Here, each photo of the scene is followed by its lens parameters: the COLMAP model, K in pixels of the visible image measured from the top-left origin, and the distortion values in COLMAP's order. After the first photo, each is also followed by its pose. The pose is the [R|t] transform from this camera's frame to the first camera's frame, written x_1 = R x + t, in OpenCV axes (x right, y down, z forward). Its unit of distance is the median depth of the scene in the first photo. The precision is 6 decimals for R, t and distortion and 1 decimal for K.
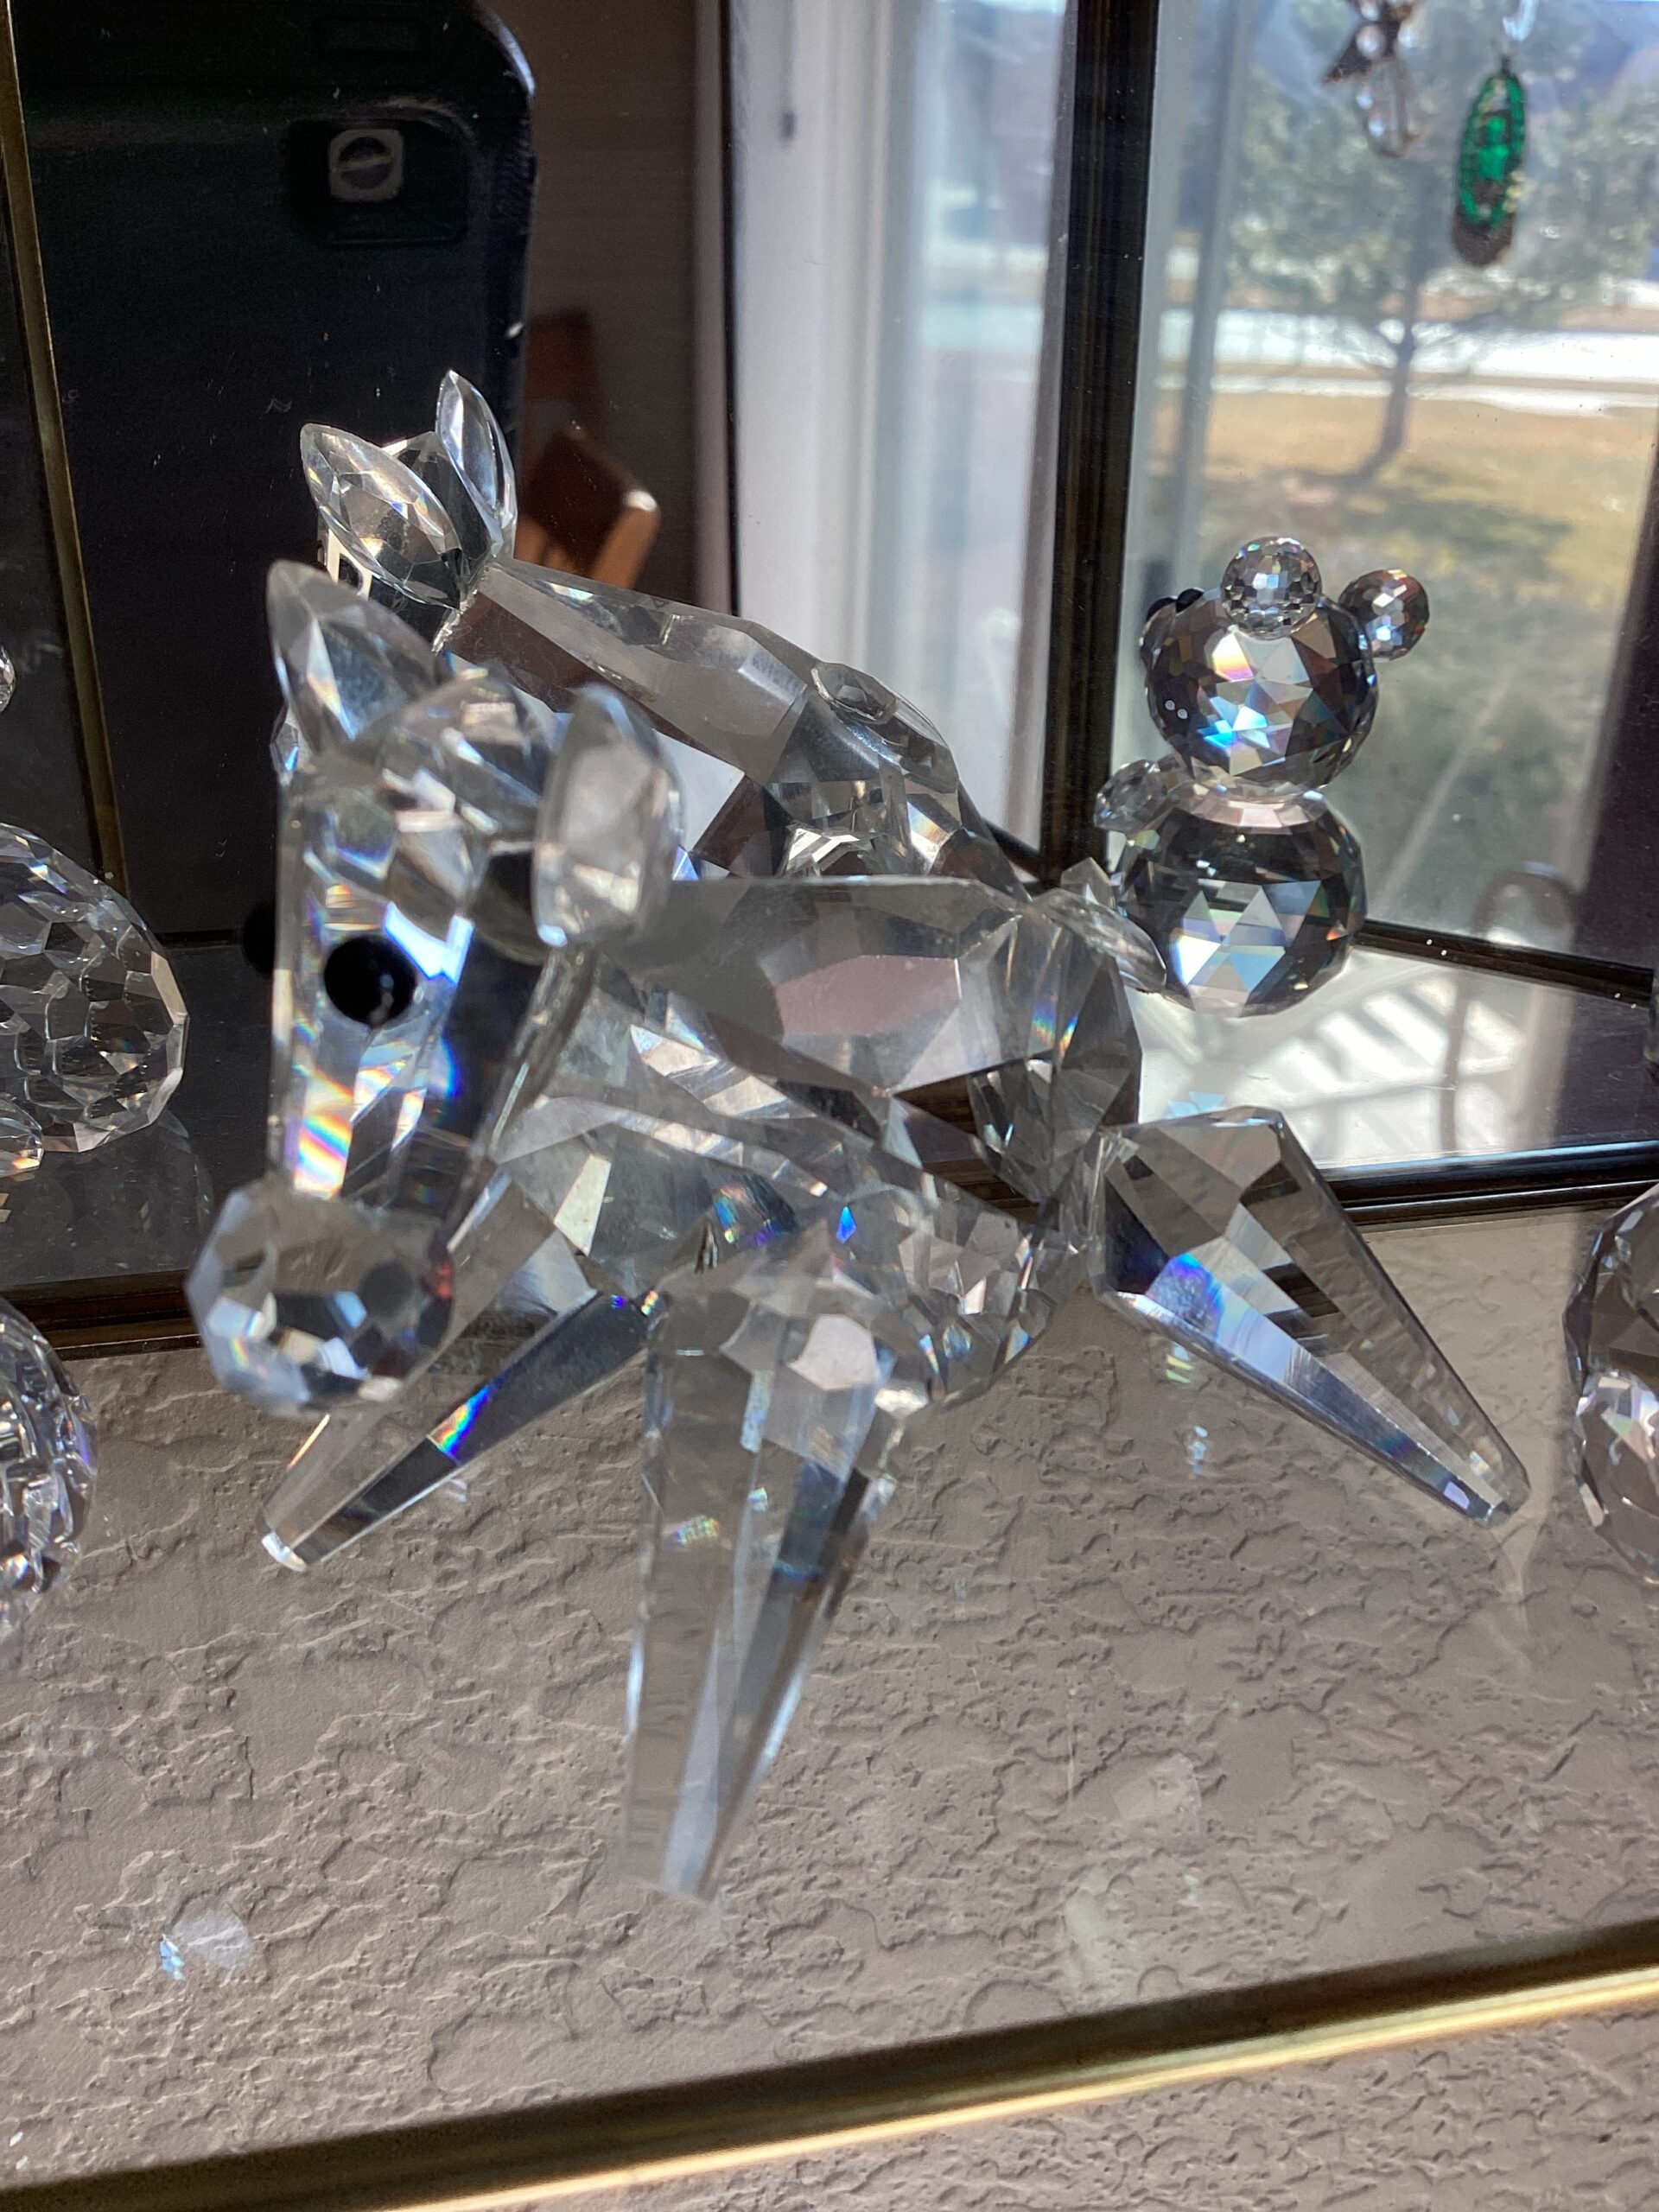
lens RADIAL K [[1974.5, 0, 829.5], [0, 1974.5, 1106.0], [0, 0, 1]] dist [0.101637, -0.199709]
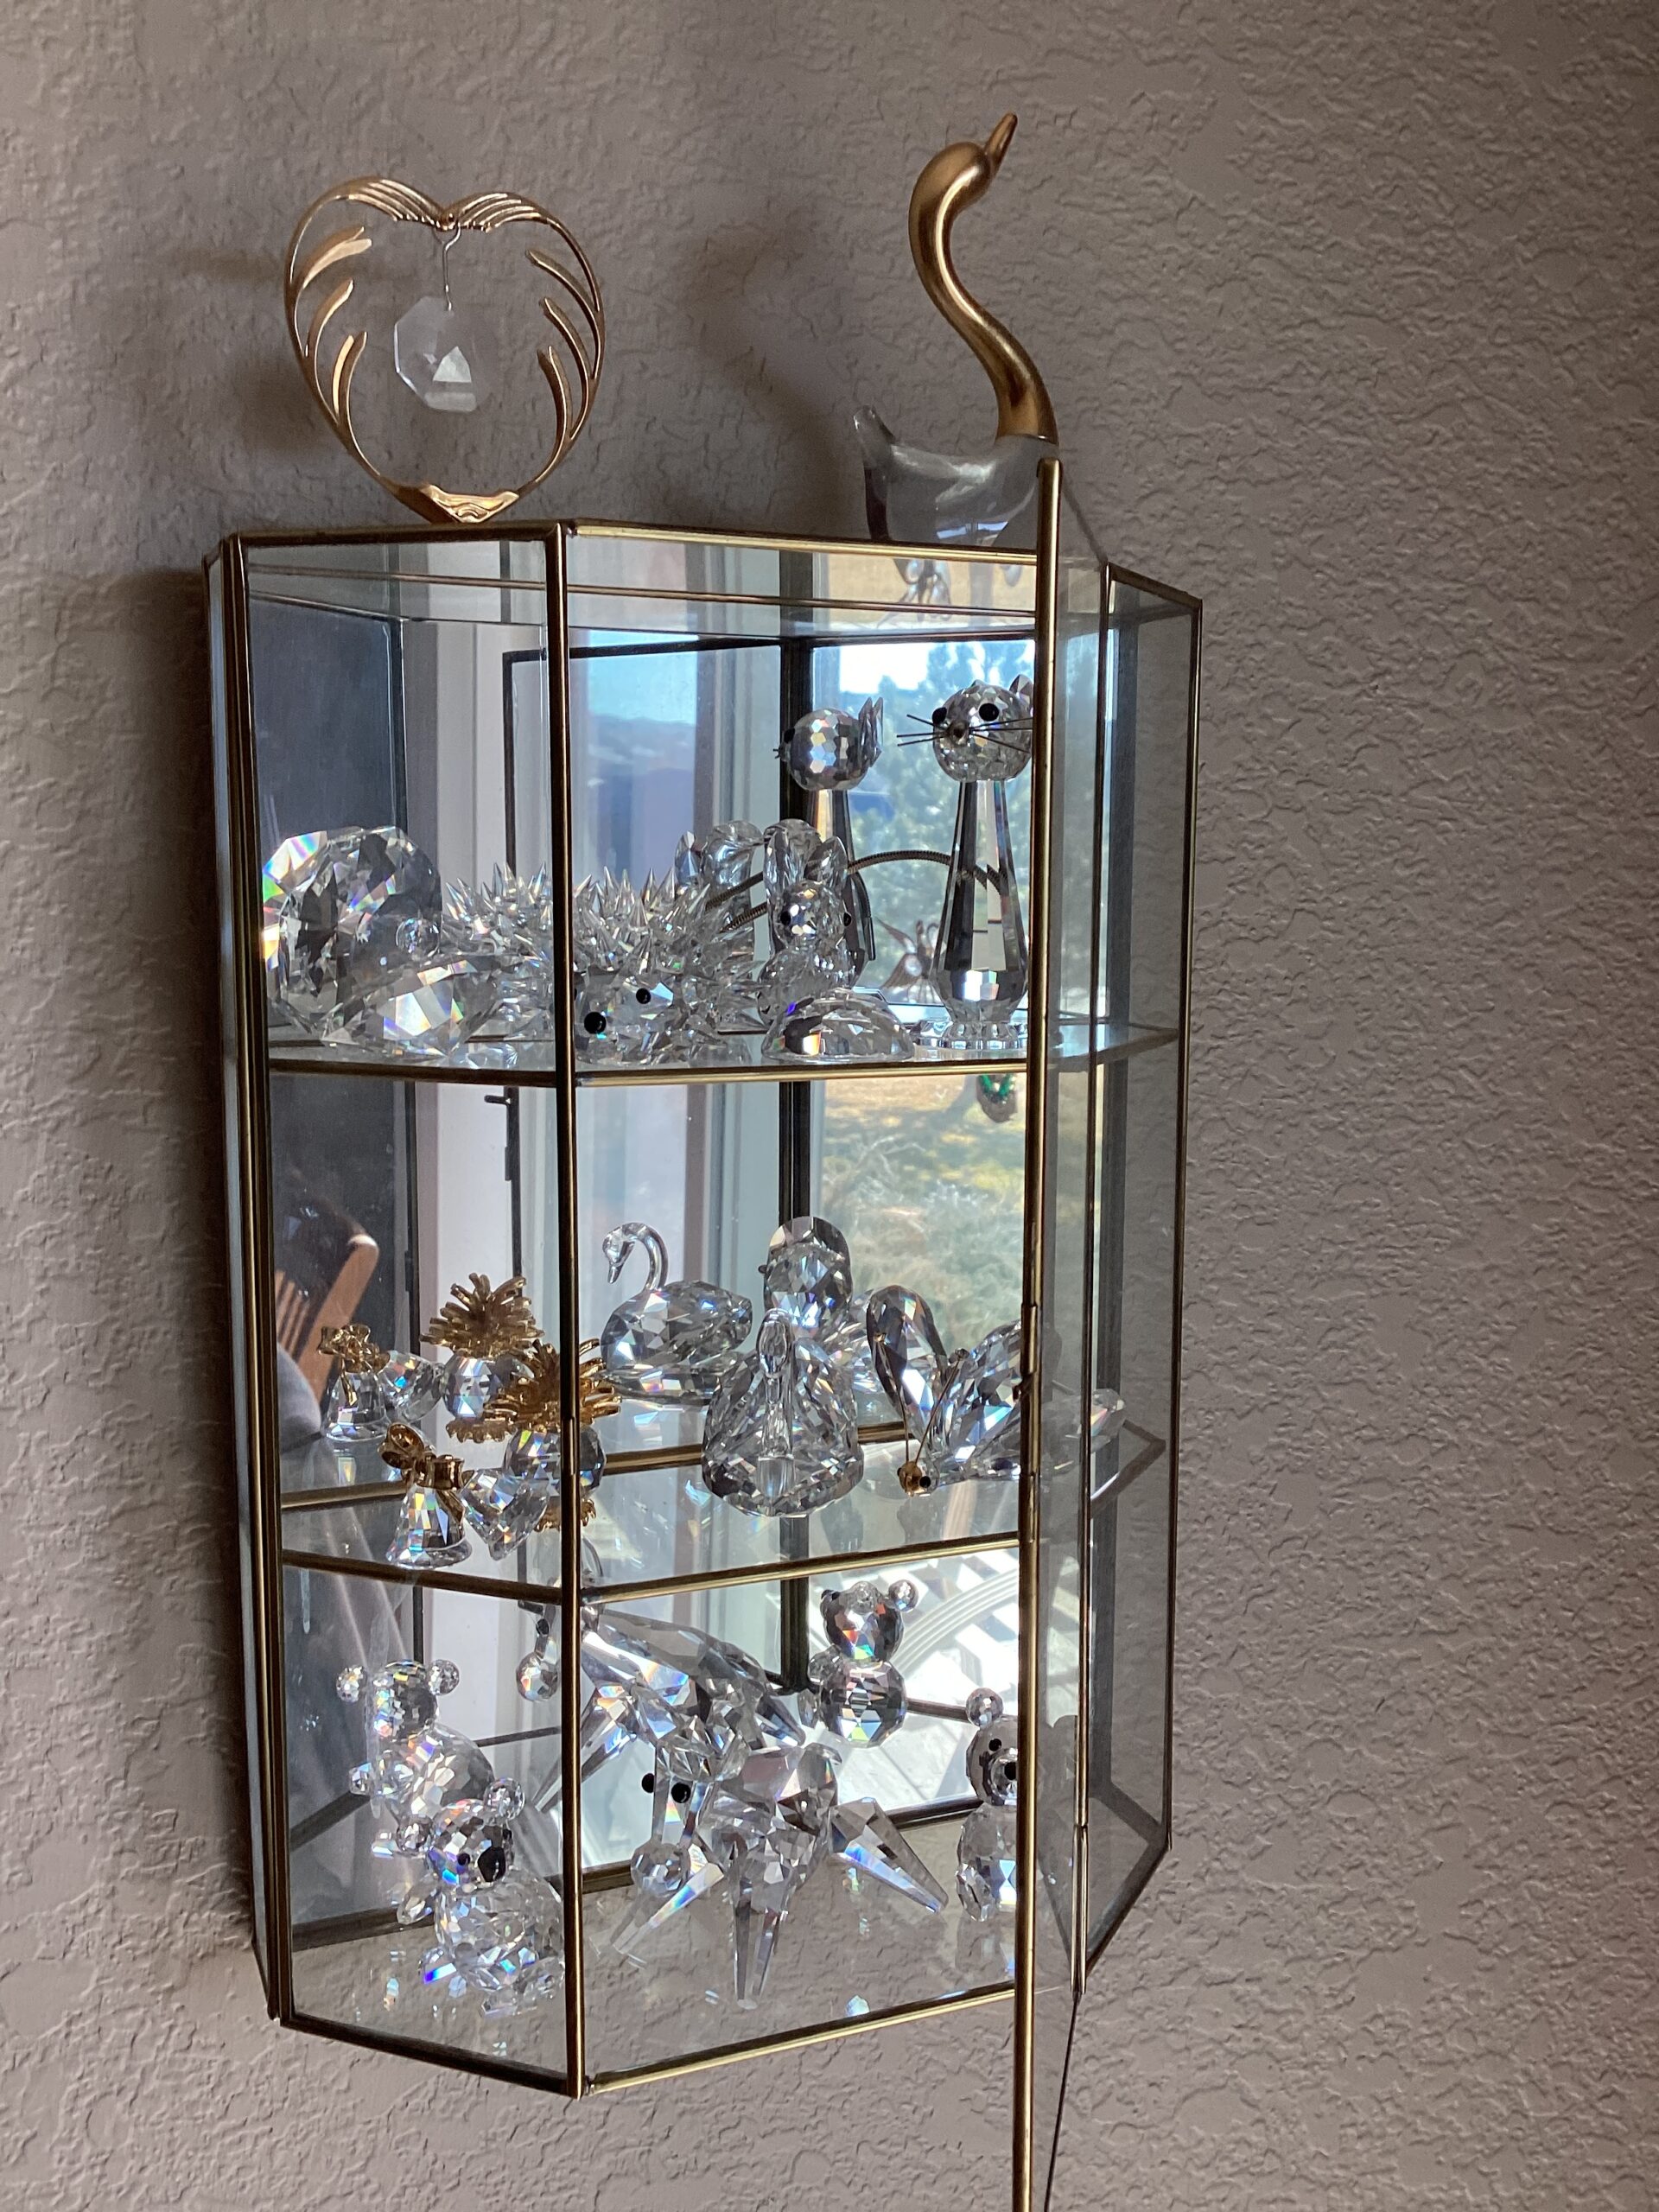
lens RADIAL K [[1974.5, 0, 829.5], [0, 1974.5, 1106.0], [0, 0, 1]] dist [0.101637, -0.199709]
pose [[0.982243, -0.021773, 0.186347, -0.369617], [0.076876, 0.952740, -0.293898, -0.099177], [-0.171141, 0.303005, 0.937496, -2.031942]]
